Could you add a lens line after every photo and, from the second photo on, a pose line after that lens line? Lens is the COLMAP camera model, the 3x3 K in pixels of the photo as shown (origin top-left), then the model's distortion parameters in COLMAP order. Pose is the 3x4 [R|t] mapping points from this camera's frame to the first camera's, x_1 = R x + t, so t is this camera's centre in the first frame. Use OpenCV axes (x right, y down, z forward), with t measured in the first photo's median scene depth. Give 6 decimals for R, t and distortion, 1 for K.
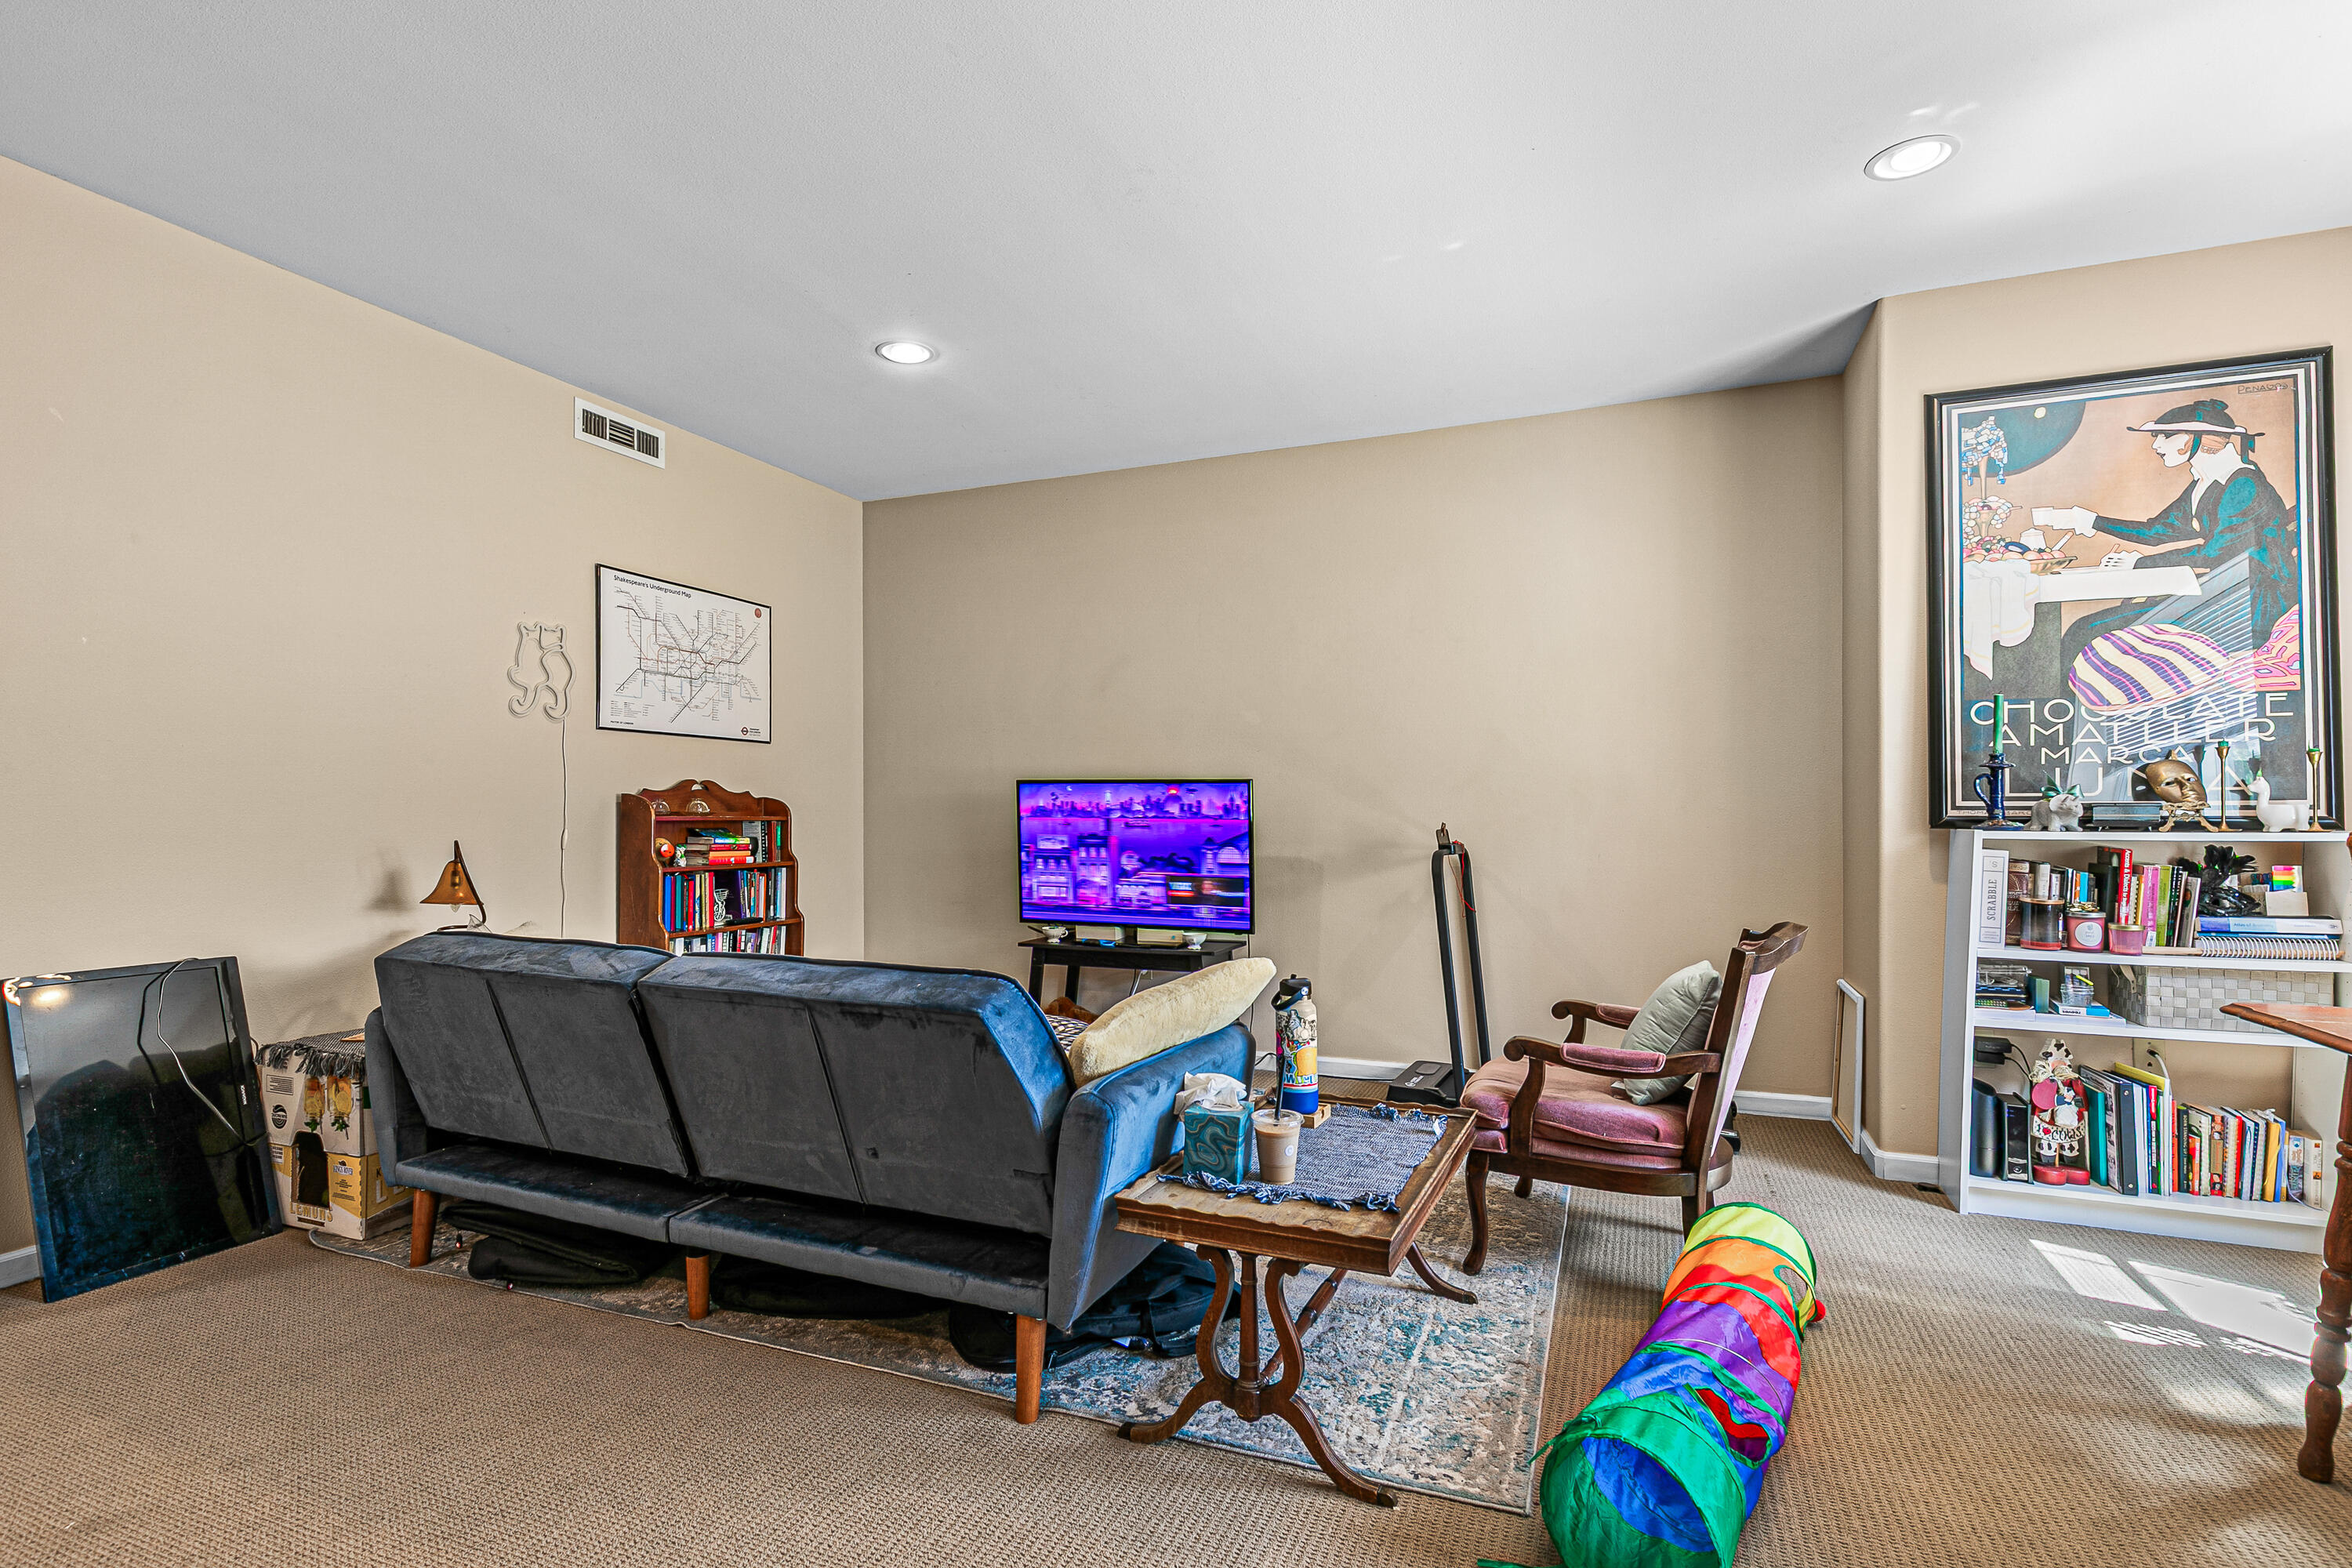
lens RADIAL K [[1099.3, 0, 1180.6], [0, 1099.3, 809.6], [0, 0, 1]] dist [0.011114, -0.000926]
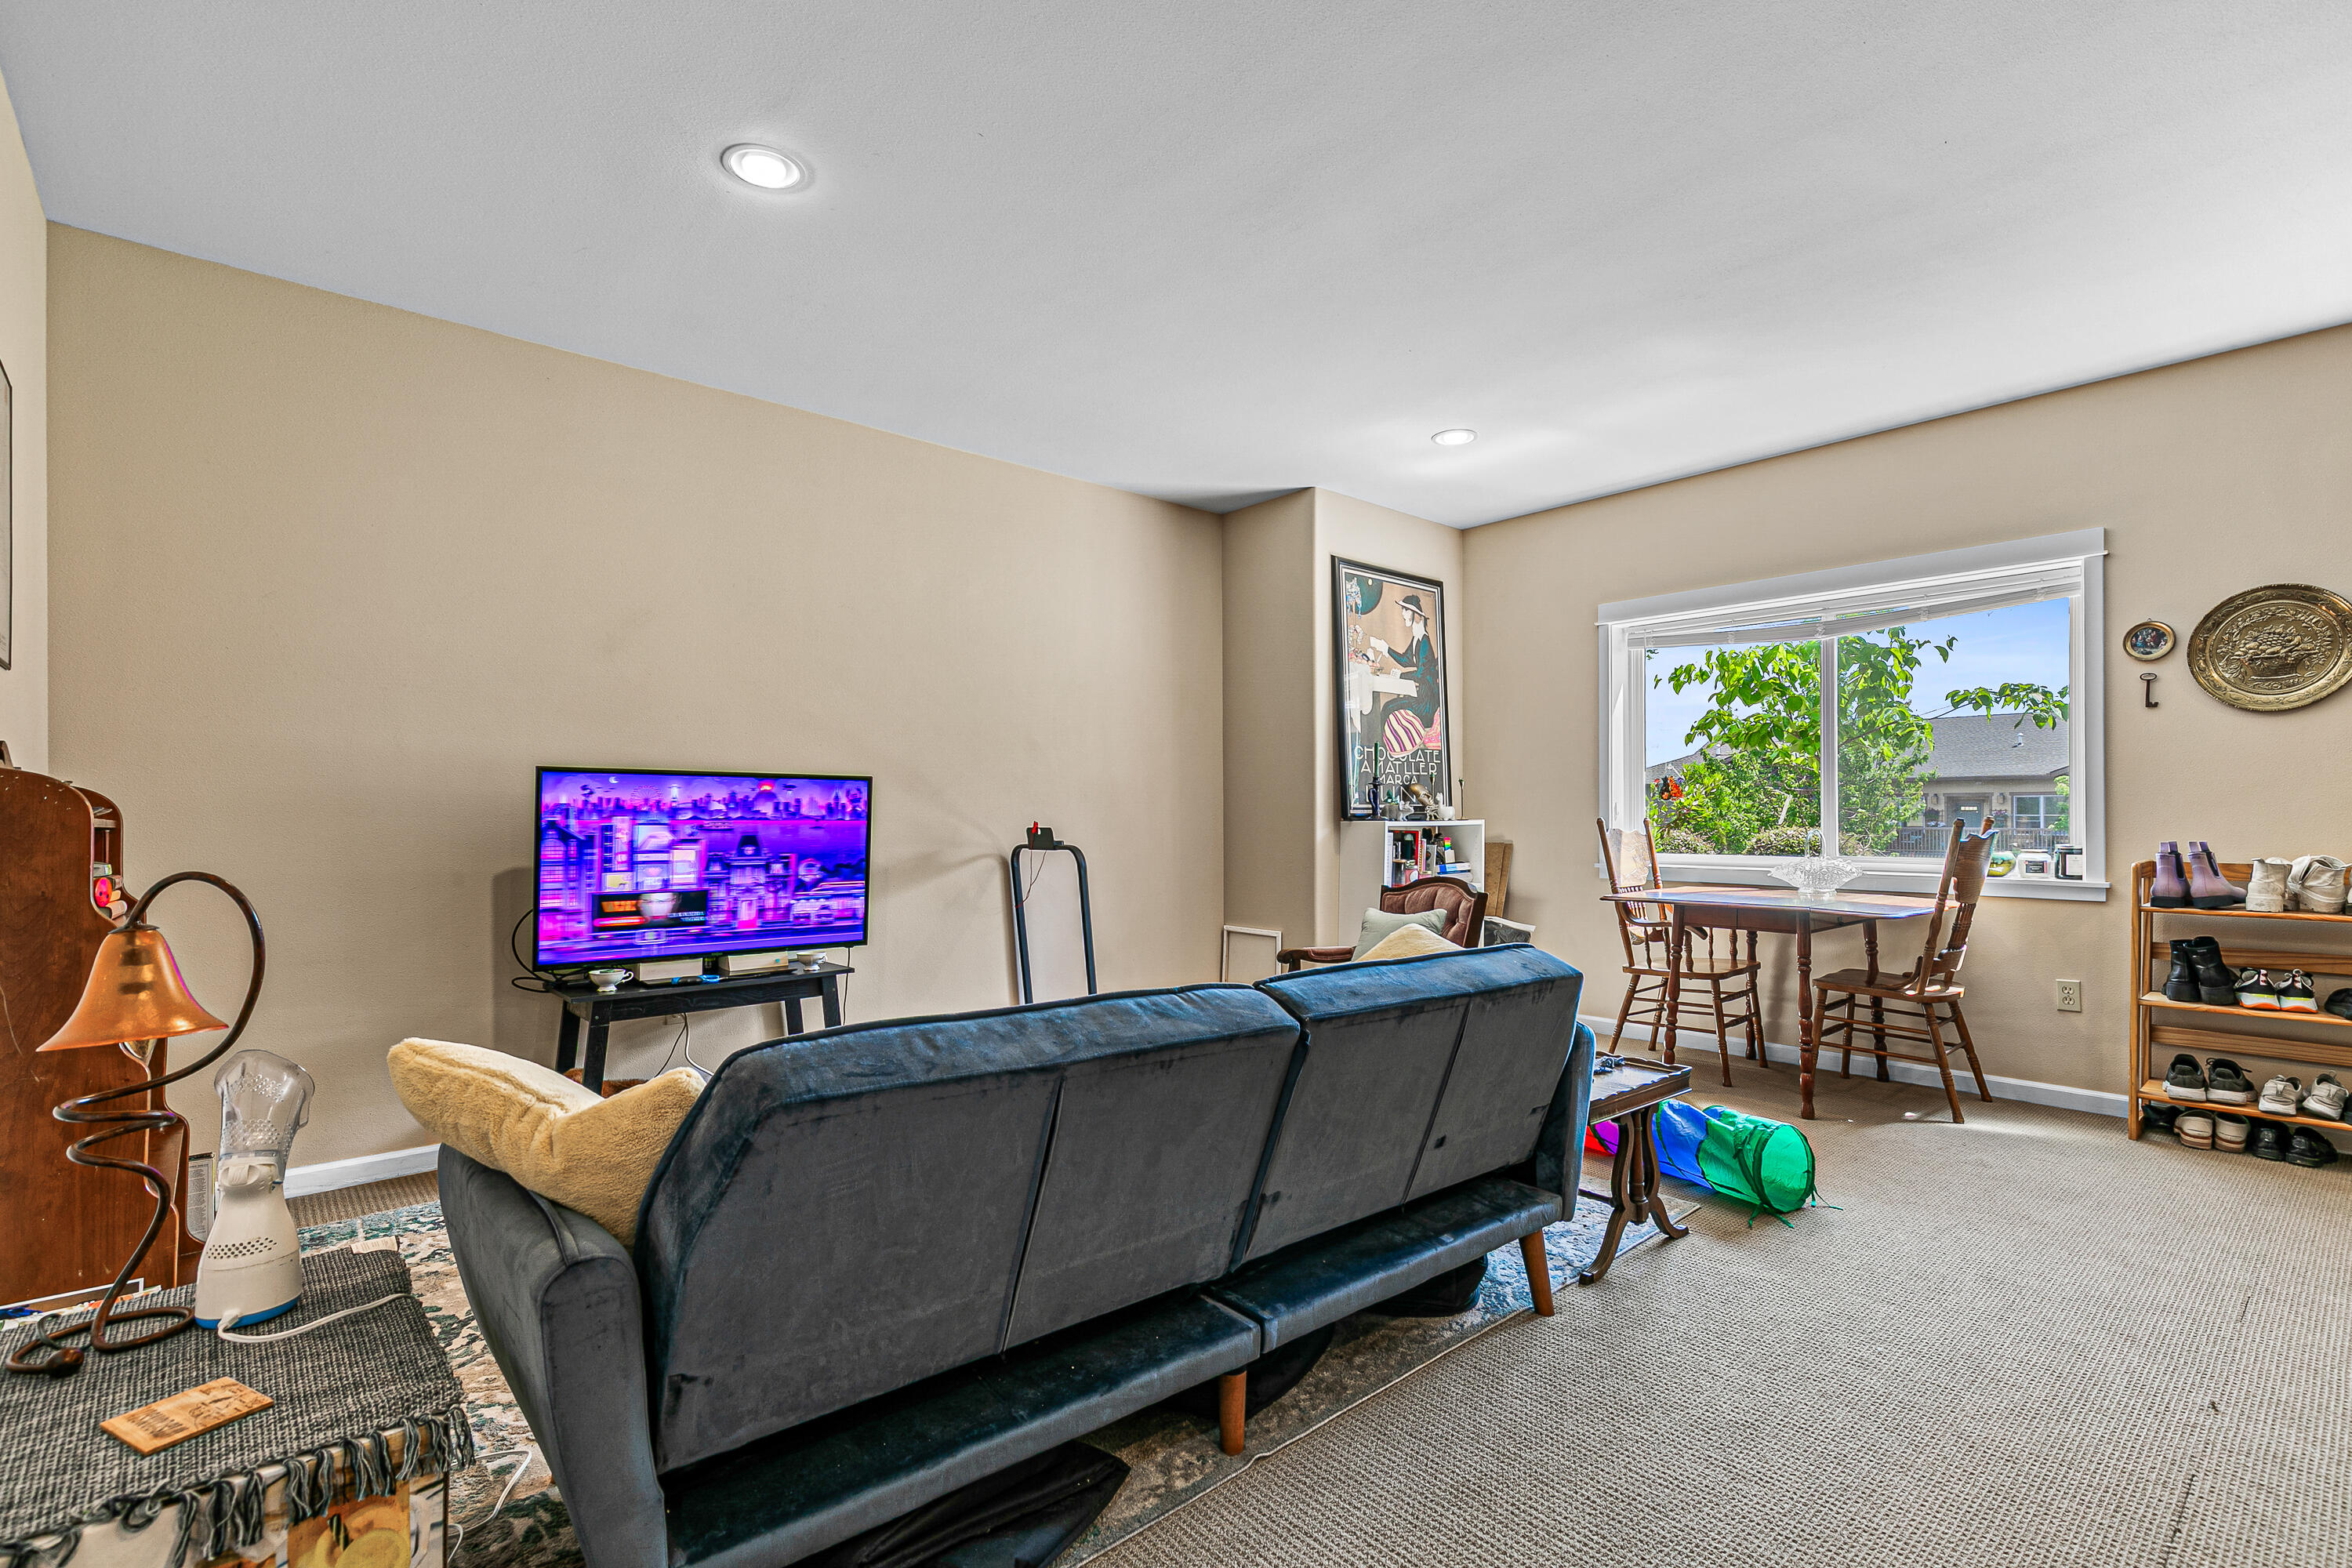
lens RADIAL K [[1052.8, 0, 1175.8], [0, 1052.8, 802.2], [0, 0, 1]] dist [-0.001289, -0.000230]
pose [[0.460991, 0.009359, 0.887356, -0.626183], [0.002303, 0.999928, -0.011743, 0.005231], [-0.887402, 0.007457, 0.460936, 0.384650]]
